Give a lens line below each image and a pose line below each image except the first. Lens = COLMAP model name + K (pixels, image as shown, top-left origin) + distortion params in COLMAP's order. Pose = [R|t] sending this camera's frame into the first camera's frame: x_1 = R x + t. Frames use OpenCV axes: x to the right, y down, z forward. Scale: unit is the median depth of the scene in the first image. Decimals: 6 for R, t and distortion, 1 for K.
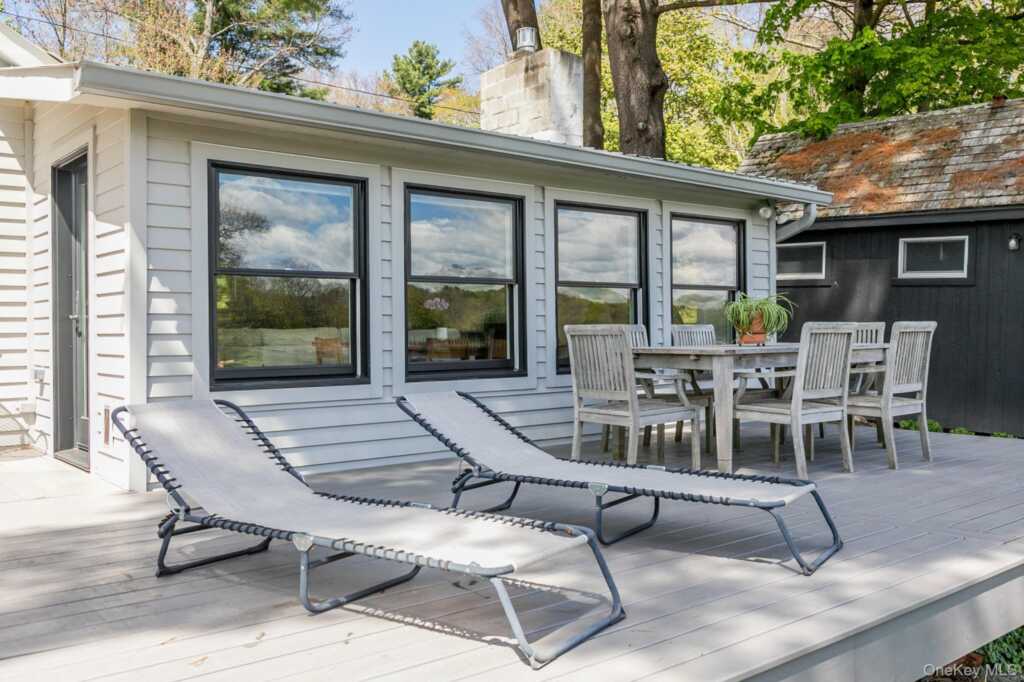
lens RADIAL K [[916.3, 0, 512.0], [0, 916.3, 341.0], [0, 0, 1]] dist [-0.010205, -0.006386]
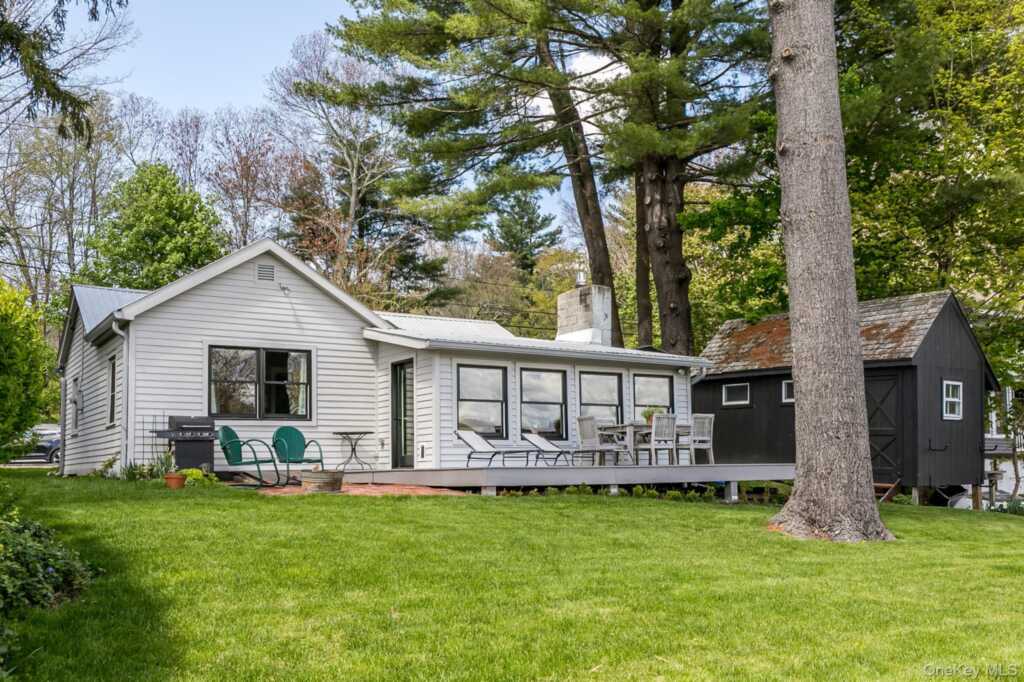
lens RADIAL K [[937.4, 0, 514.1], [0, 937.4, 416.7], [0, 0, 1]] dist [0.003722, 0.008651]
pose [[0.993854, -0.014501, -0.109746, 0.089839], [0.006612, 0.997389, -0.071906, 0.092504], [0.110503, 0.070738, 0.991355, -0.934191]]
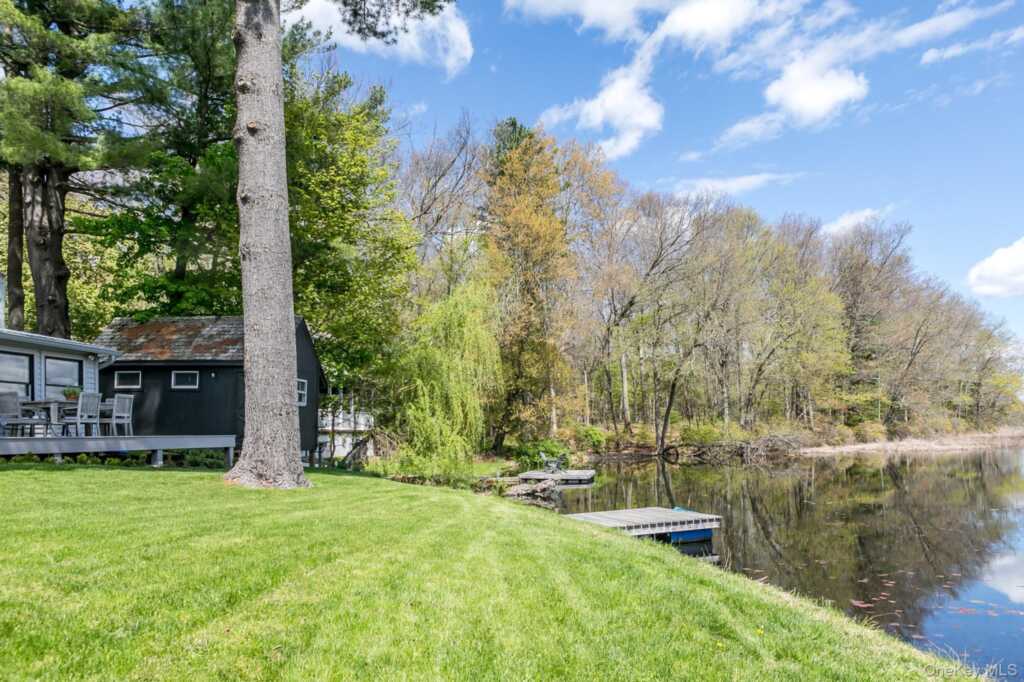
lens RADIAL K [[709.3, 0, 514.0], [0, 709.3, 409.3], [0, 0, 1]] dist [0.001694, -0.001939]
pose [[0.768976, 0.014353, 0.639116, -0.058567], [0.024975, 0.998310, -0.052469, 0.099858], [-0.638789, 0.056309, 0.767319, -0.928739]]
